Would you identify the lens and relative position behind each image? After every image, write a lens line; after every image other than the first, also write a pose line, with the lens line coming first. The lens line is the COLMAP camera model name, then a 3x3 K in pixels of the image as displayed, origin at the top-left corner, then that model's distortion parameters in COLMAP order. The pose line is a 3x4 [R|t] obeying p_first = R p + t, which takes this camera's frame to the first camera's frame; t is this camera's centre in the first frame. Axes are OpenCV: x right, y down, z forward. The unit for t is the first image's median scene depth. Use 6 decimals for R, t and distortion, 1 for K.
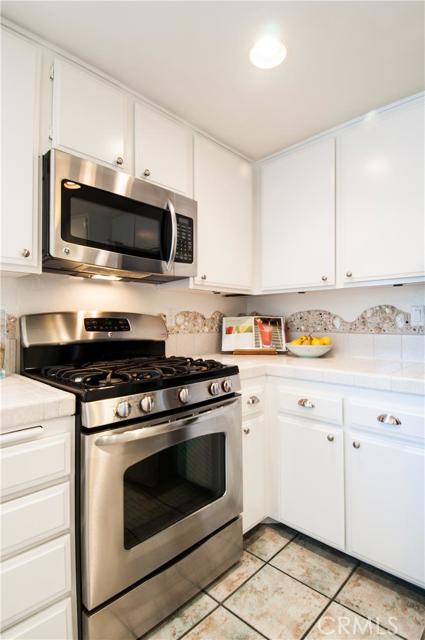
lens RADIAL K [[337.8, 0, 212.5], [0, 337.8, 320.0], [0, 0, 1]] dist [0.075333, -0.073778]
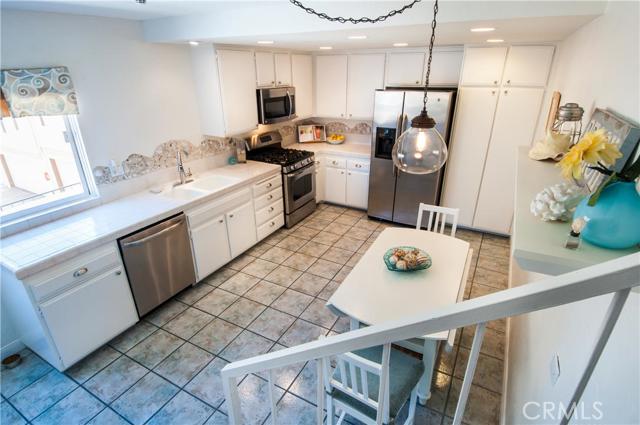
lens RADIAL K [[337.8, 0, 320.0], [0, 337.8, 212.5], [0, 0, 1]] dist [0.075333, -0.073778]
pose [[0.966959, -0.100608, 0.234241, -0.542006], [0.000798, 0.920023, 0.391864, -0.471675], [-0.254932, -0.378729, 0.889704, -1.622226]]
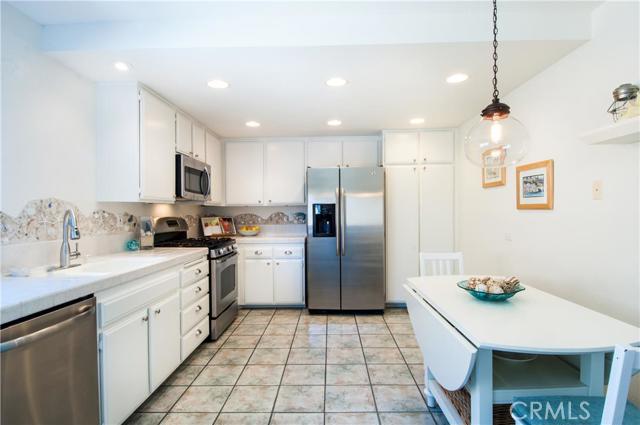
lens RADIAL K [[337.8, 0, 320.0], [0, 337.8, 212.5], [0, 0, 1]] dist [0.075333, -0.073778]
pose [[0.747427, -0.003832, 0.664333, -0.946689], [0.003661, 0.999992, 0.001649, -0.048996], [-0.664334, 0.001200, 0.747435, -1.064511]]
